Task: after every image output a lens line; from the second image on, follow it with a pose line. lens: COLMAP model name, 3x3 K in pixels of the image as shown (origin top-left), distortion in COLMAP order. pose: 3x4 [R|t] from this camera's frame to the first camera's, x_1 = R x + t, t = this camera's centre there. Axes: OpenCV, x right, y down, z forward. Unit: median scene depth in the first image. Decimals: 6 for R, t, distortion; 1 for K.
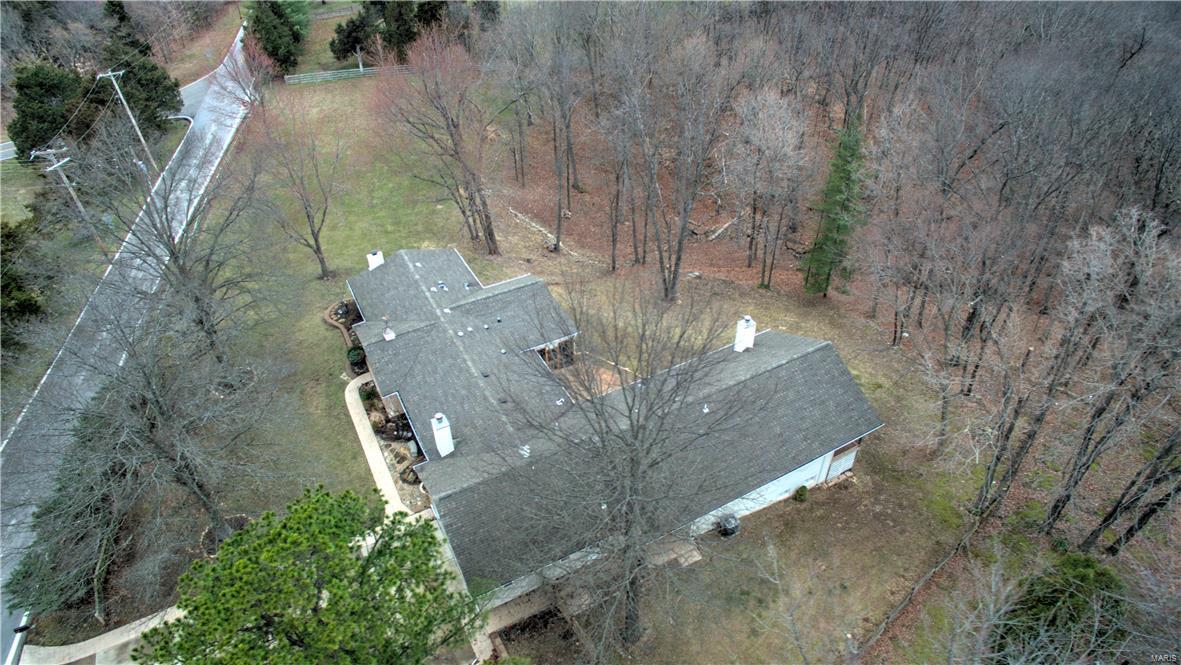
lens RADIAL K [[694.3, 0, 597.6], [0, 694.3, 334.3], [0, 0, 1]] dist [-0.116488, 0.087828]
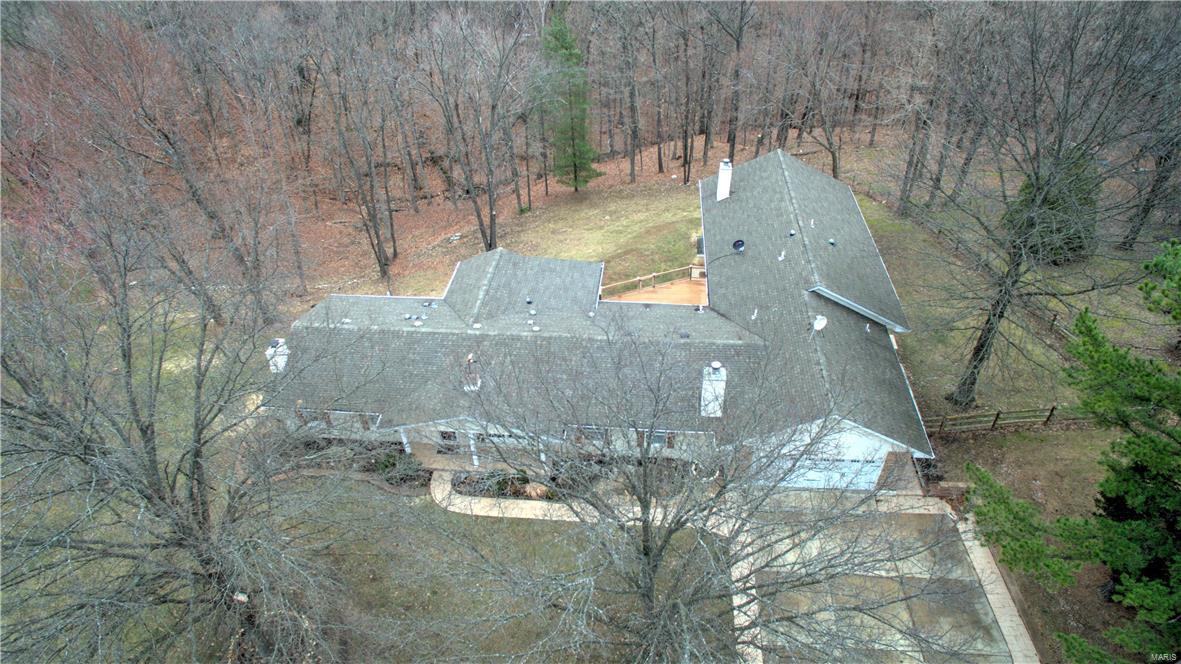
lens RADIAL K [[694.3, 0, 597.6], [0, 694.3, 333.8], [0, 0, 1]] dist [-0.116488, 0.087828]
pose [[0.558225, -0.517915, 0.648189, -0.591612], [0.524079, 0.825764, 0.208460, -0.106704], [-0.643216, 0.223334, 0.732390, 0.377891]]
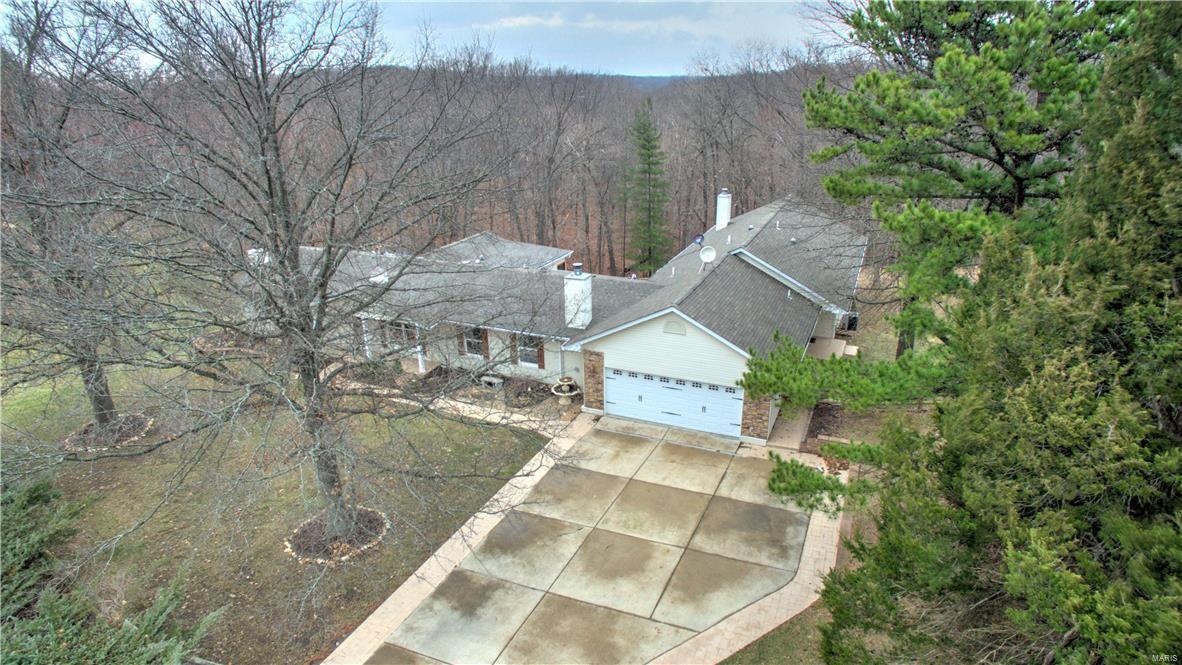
lens RADIAL K [[694.9, 0, 598.1], [0, 694.9, 334.3], [0, 0, 1]] dist [-0.116488, 0.087828]
pose [[0.787081, -0.221403, 0.575747, -0.503448], [0.388434, 0.902965, -0.183778, 0.254032], [-0.479190, 0.368287, 0.796707, 0.297661]]
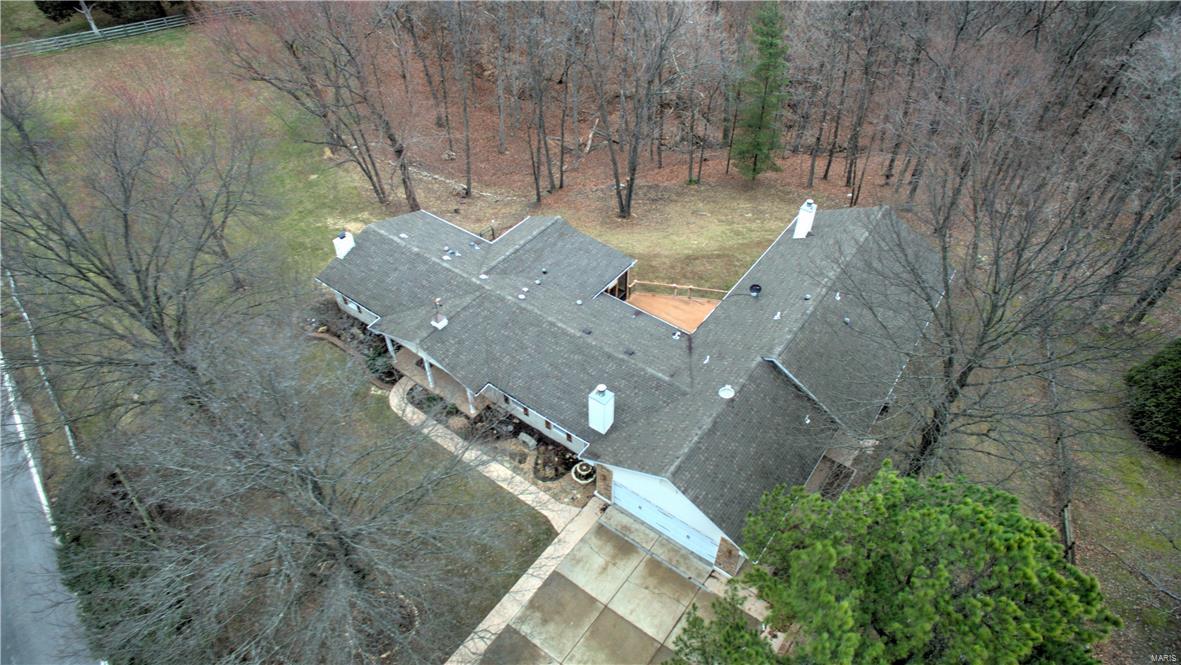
lens RADIAL K [[694.3, 0, 597.6], [0, 694.3, 334.3], [0, 0, 1]] dist [-0.116488, 0.087828]
pose [[0.906058, -0.285060, 0.312730, -0.358352], [0.252994, 0.957336, 0.139647, -0.047177], [-0.339196, -0.047410, 0.939520, 0.157147]]
